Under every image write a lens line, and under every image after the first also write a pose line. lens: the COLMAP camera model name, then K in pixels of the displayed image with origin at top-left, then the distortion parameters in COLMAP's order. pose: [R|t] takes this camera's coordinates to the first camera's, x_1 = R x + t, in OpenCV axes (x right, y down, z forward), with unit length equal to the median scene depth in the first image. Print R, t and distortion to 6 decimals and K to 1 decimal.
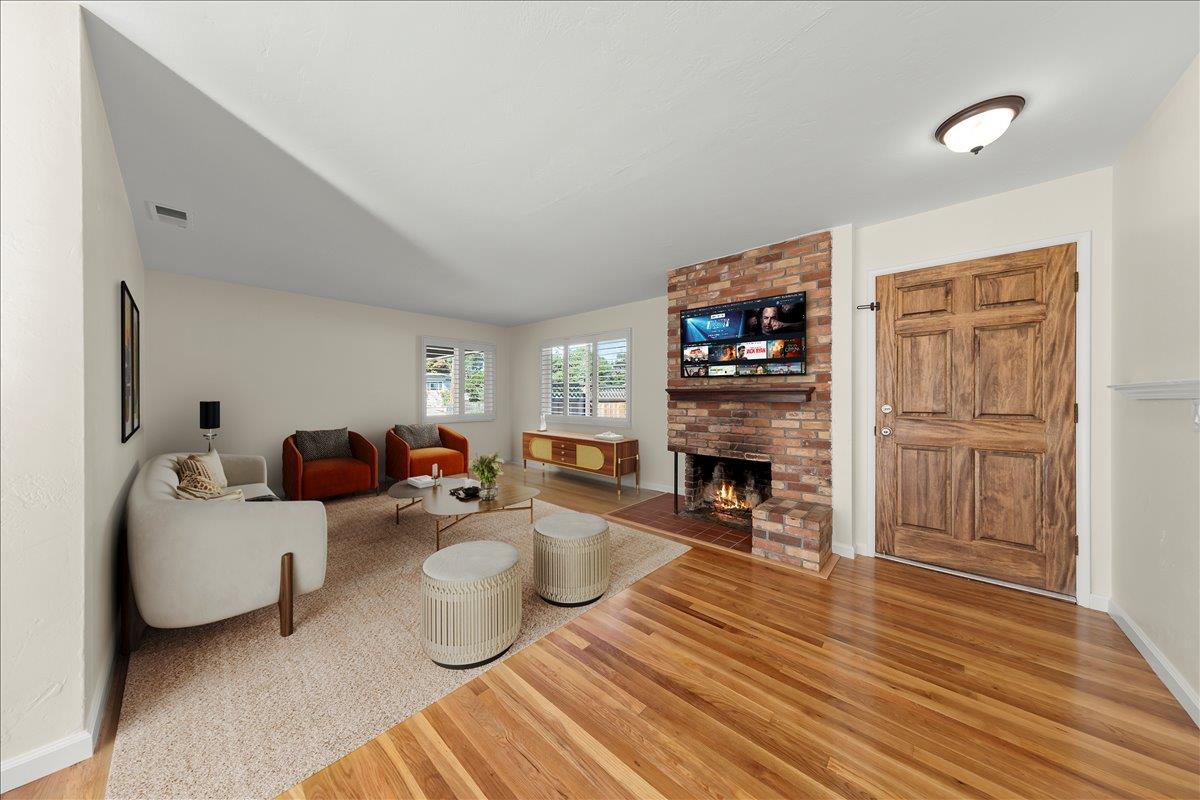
lens RADIAL K [[389.7, 0, 600.0], [0, 389.7, 400.0], [0, 0, 1]] dist [0.000552, -0.000014]
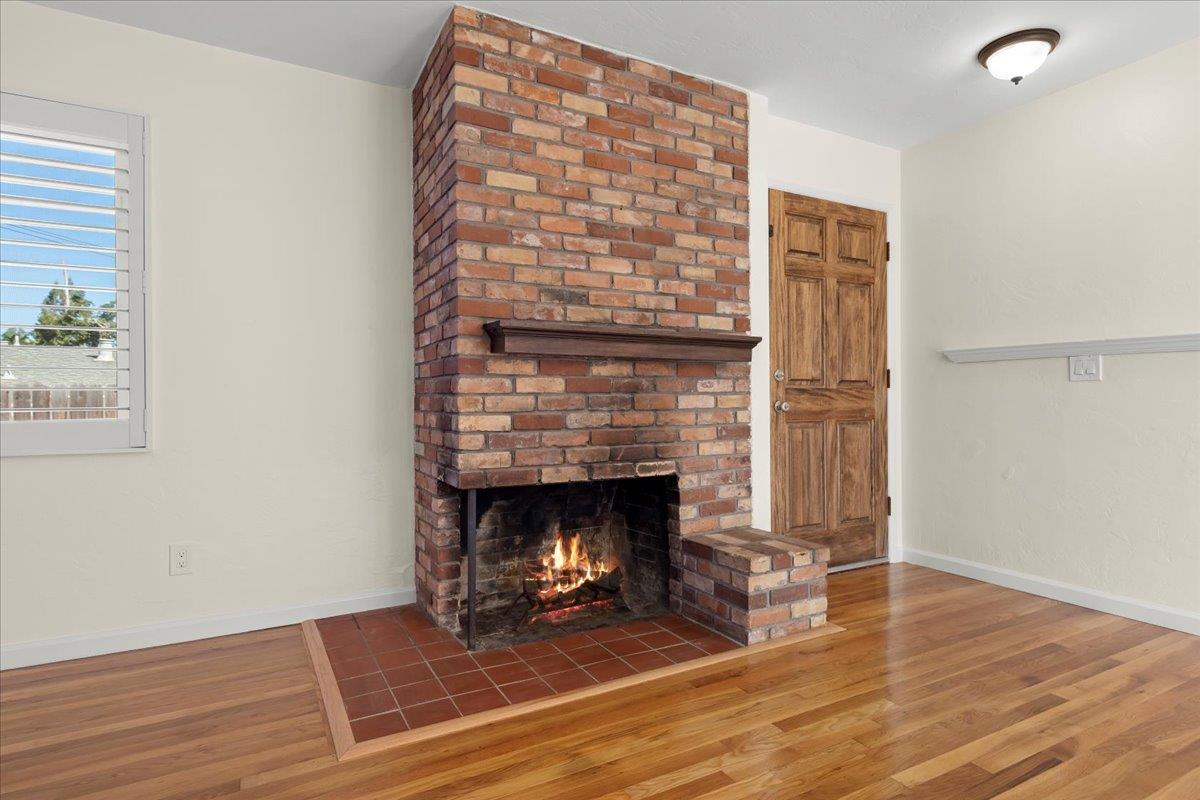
lens RADIAL K [[649.2, 0, 600.0], [0, 649.2, 400.0], [0, 0, 1]] dist [0.002742, 0.001018]
pose [[0.309437, -0.009739, 0.950870, -0.470537], [0.007036, 0.999944, 0.007952, 0.051576], [-0.950894, 0.004229, 0.309488, 0.858208]]
